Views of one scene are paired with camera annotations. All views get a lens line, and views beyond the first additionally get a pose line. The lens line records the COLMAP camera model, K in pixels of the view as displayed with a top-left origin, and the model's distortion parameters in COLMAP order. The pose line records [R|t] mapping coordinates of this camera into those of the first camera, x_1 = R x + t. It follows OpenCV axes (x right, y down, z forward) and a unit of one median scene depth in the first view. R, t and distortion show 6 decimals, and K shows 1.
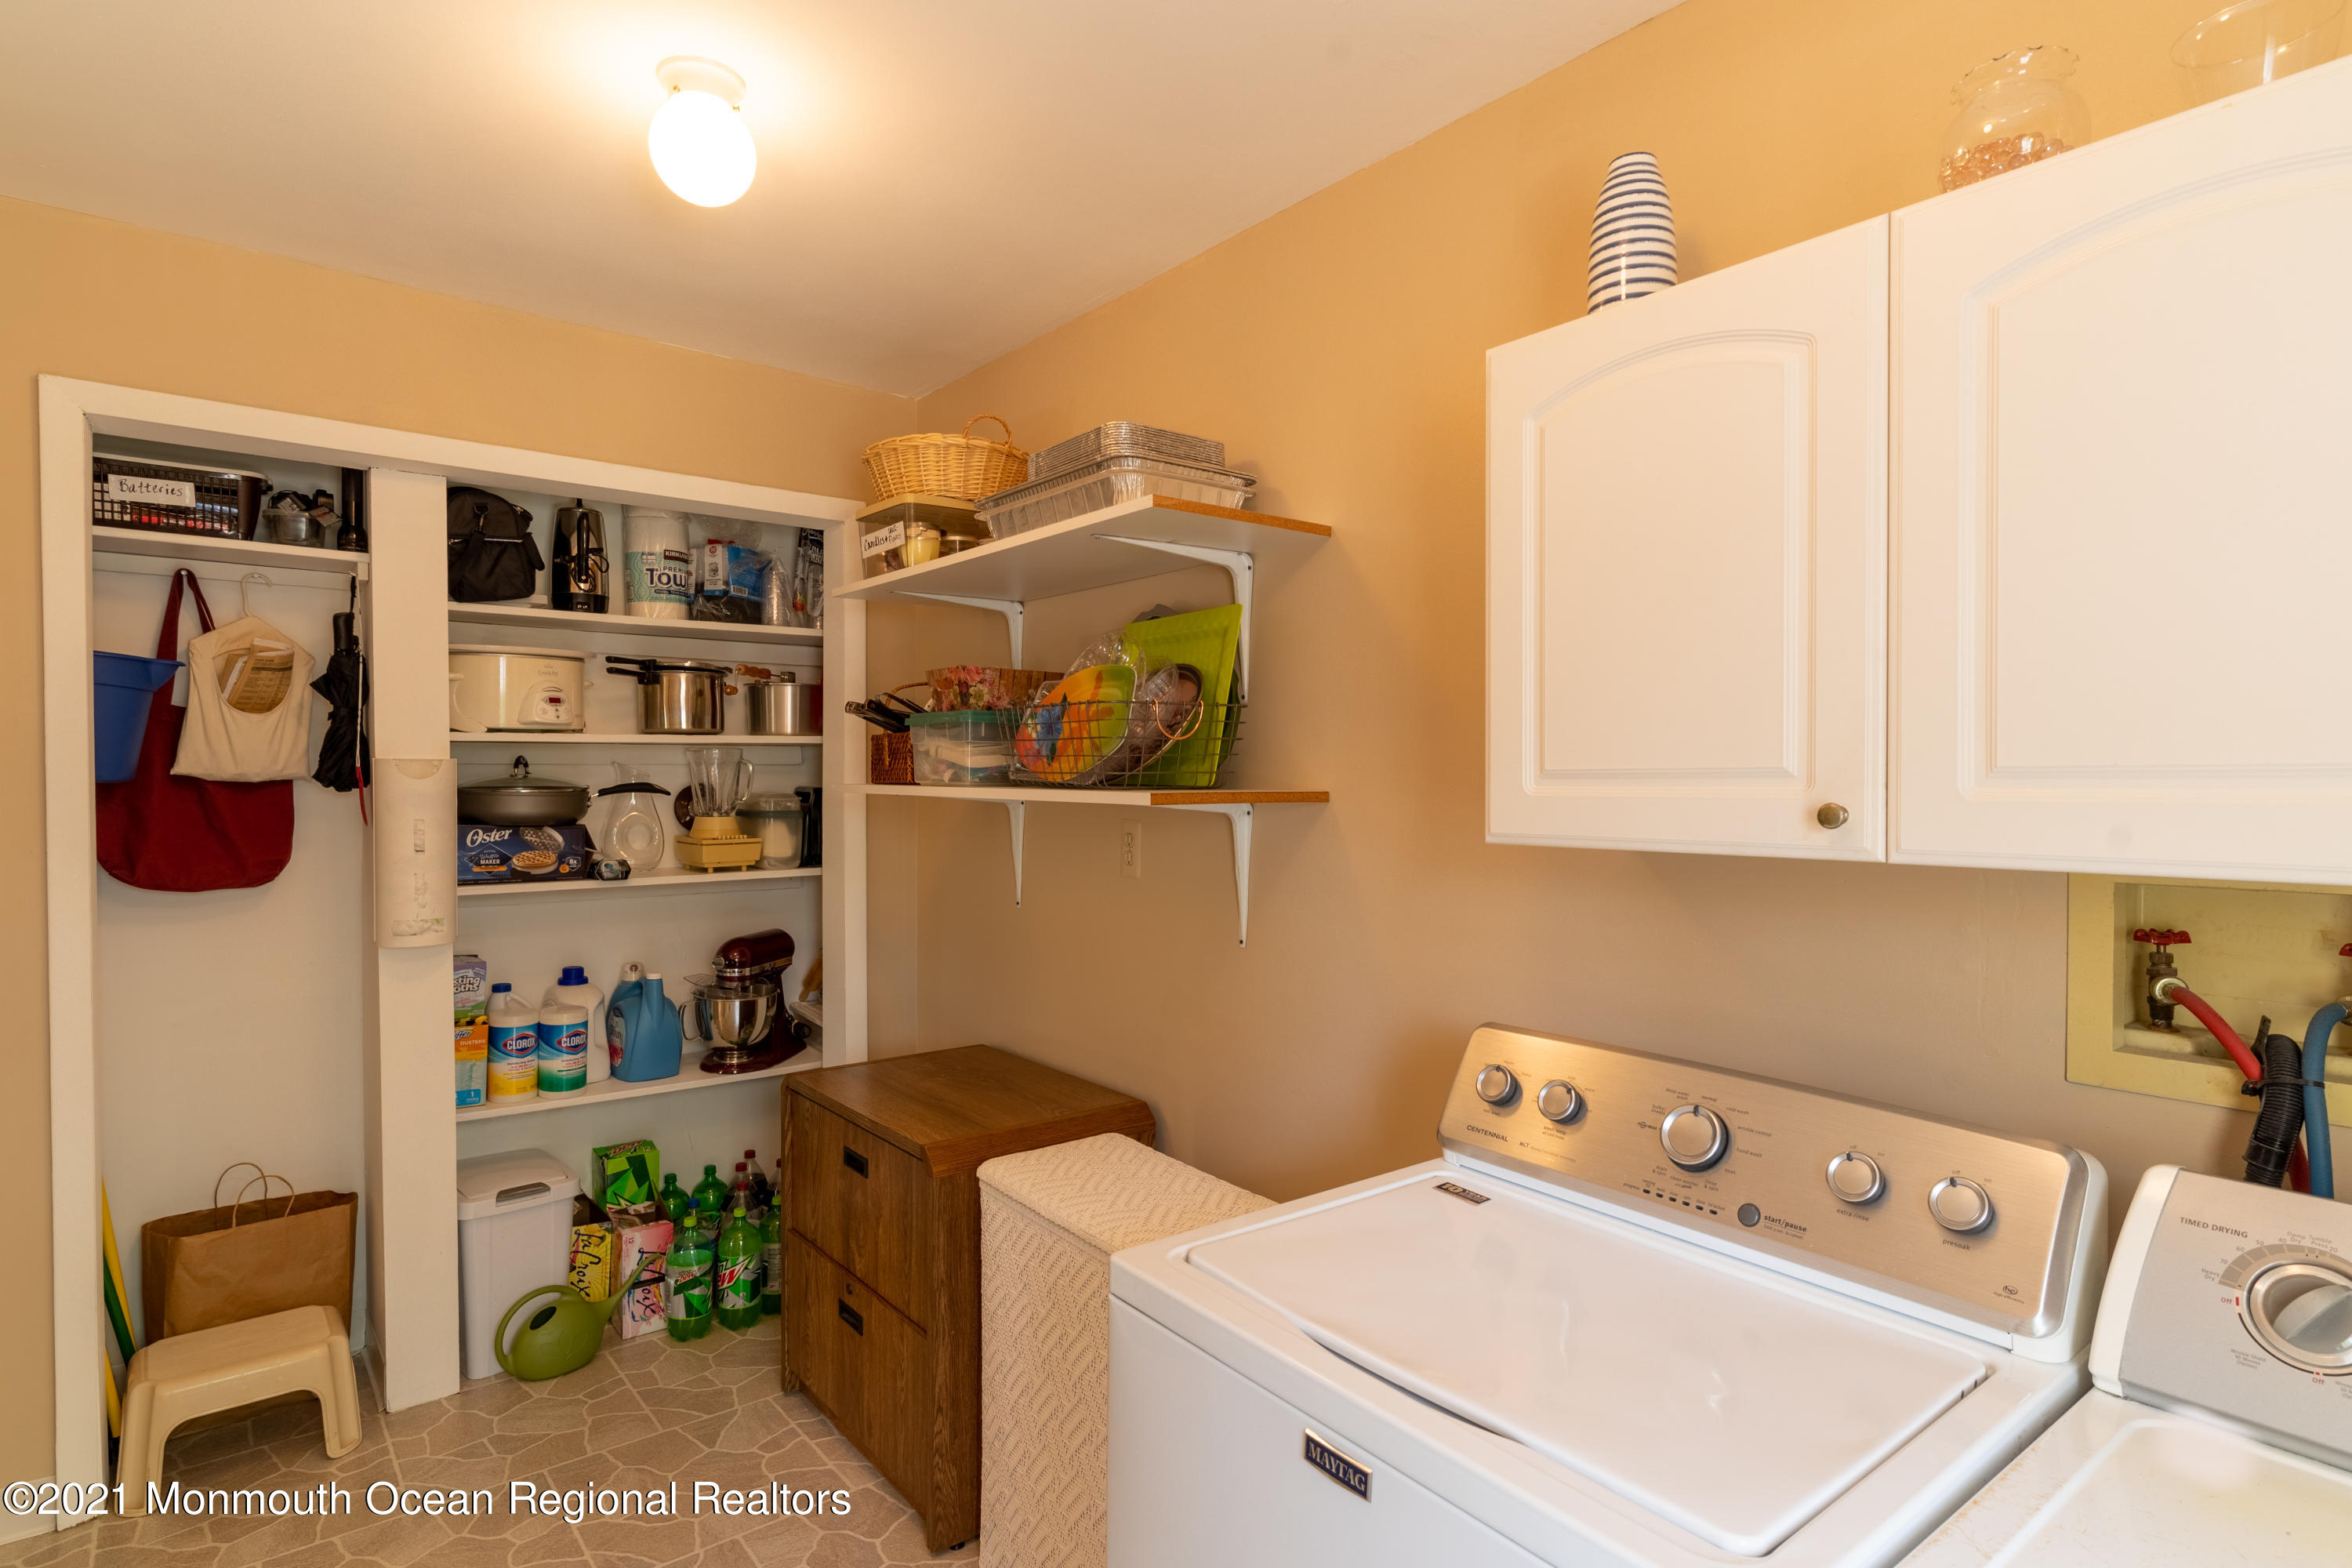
lens RADIAL K [[1204.1, 0, 1173.9], [0, 1204.1, 775.9], [0, 0, 1]] dist [0.001635, 0.000480]
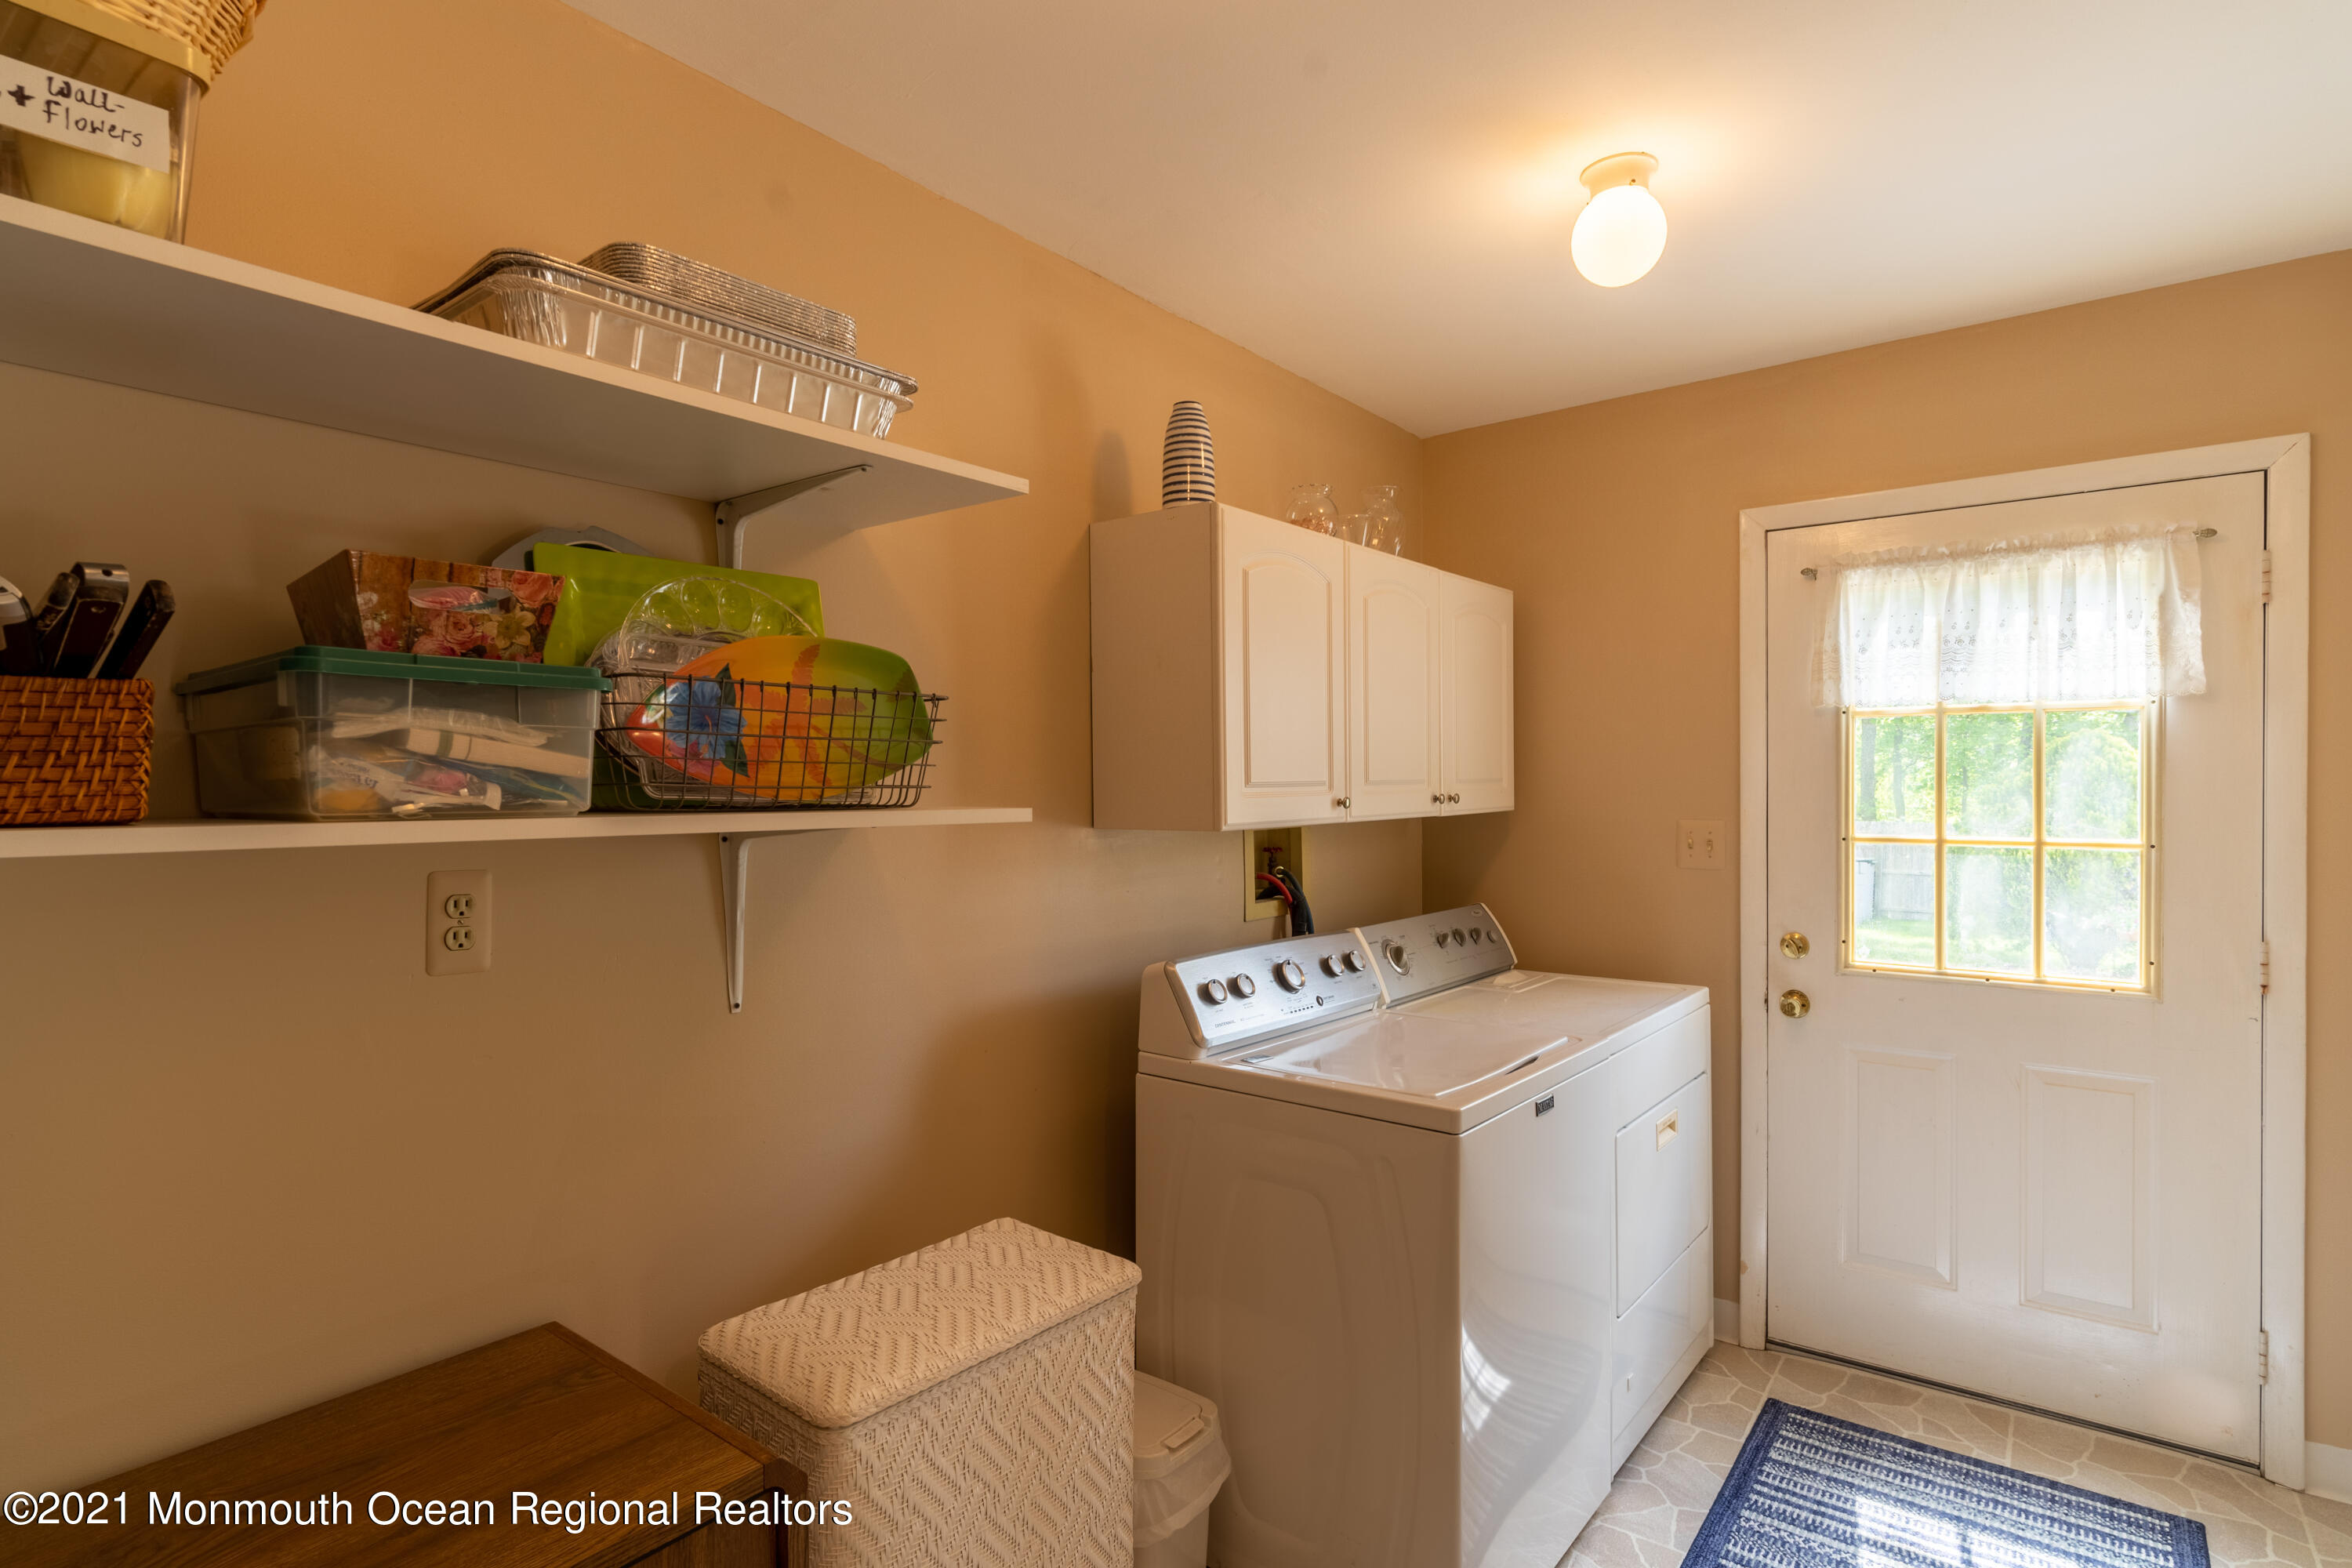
lens RADIAL K [[1204.1, 0, 1173.9], [0, 1204.1, 789.6], [0, 0, 1]] dist [0.001635, 0.000480]
pose [[-0.239578, -0.000265, 0.970877, -0.786122], [0.012446, 0.999917, 0.003344, -0.001135], [-0.970797, 0.012885, -0.239554, 0.942119]]
